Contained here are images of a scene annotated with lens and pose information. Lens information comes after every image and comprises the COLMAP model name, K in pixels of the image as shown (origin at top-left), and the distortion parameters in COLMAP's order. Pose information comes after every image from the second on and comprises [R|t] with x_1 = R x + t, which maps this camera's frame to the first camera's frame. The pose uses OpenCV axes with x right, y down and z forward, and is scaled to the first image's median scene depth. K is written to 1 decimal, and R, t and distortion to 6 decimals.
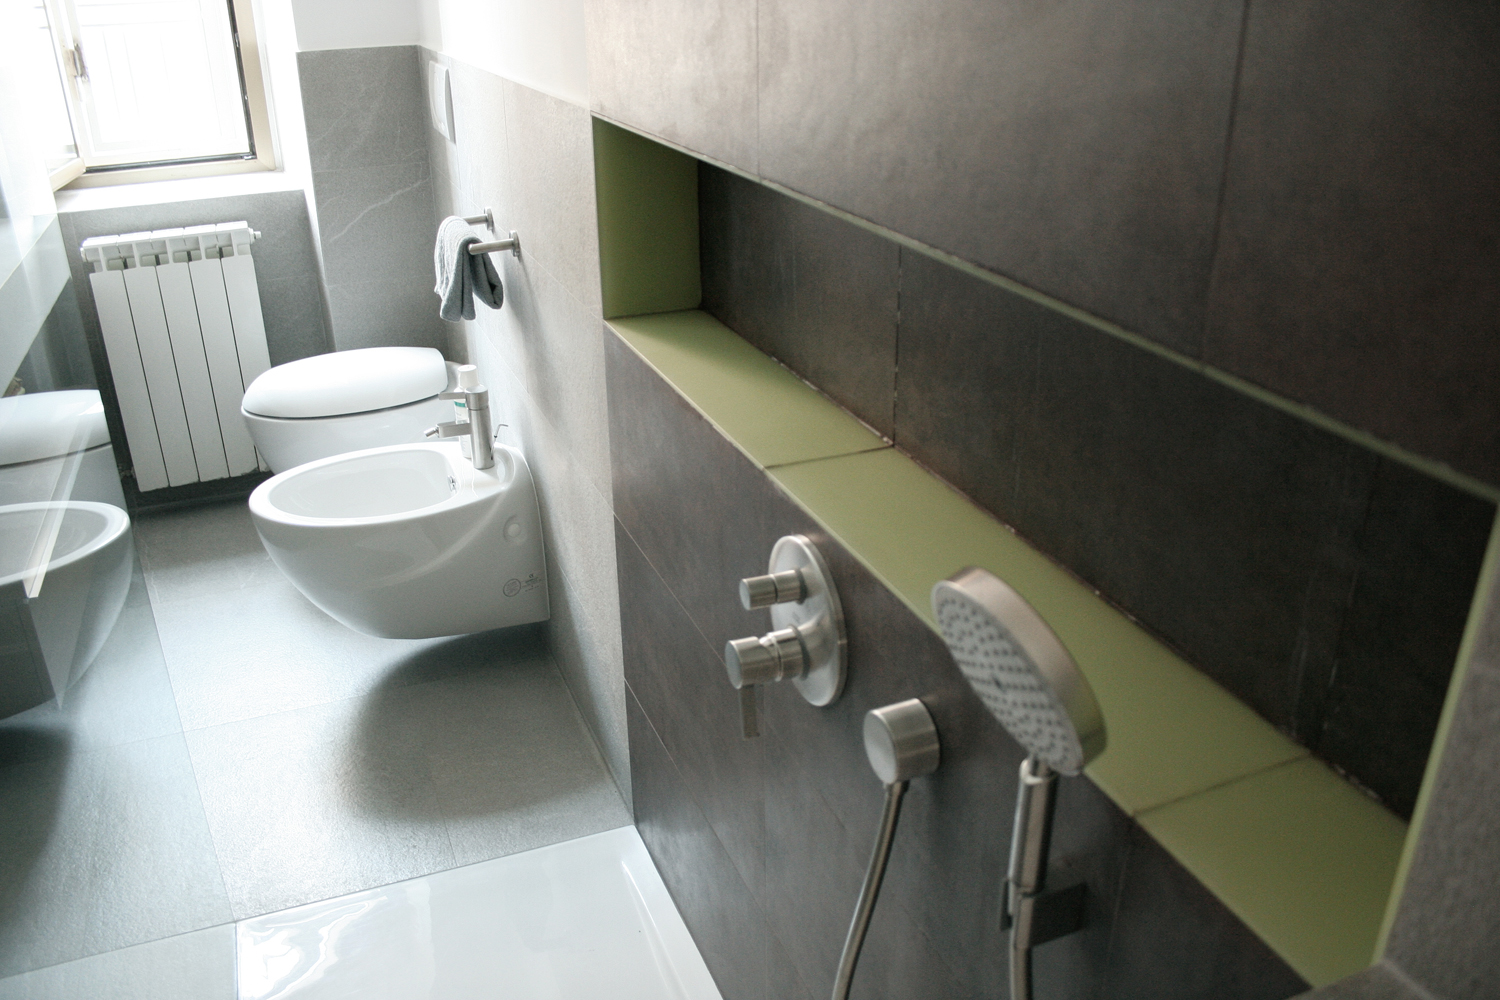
lens RADIAL K [[1270.3, 0, 750.0], [0, 1270.3, 500.0], [0, 0, 1]] dist [-0.004425, 0.005971]
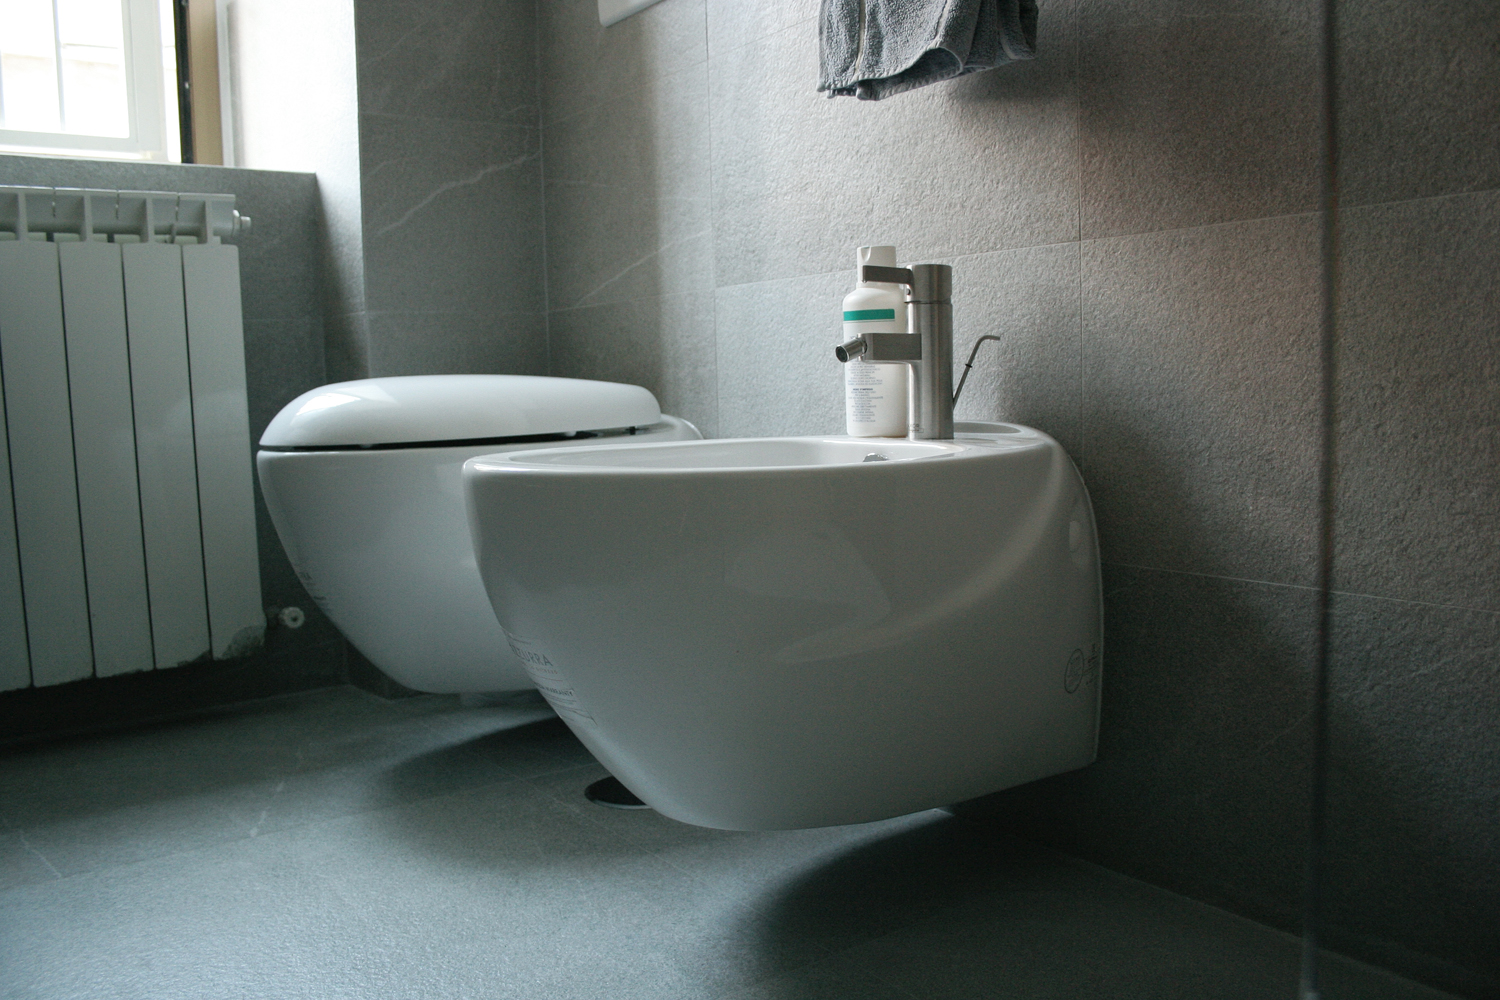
lens RADIAL K [[1270.3, 0, 750.0], [0, 1270.3, 500.0], [0, 0, 1]] dist [-0.004425, 0.005971]
pose [[0.965260, -0.034413, 0.259016, -0.320548], [0.117464, 0.942625, -0.312508, 0.109669], [-0.233401, 0.332076, 0.913920, 0.472364]]
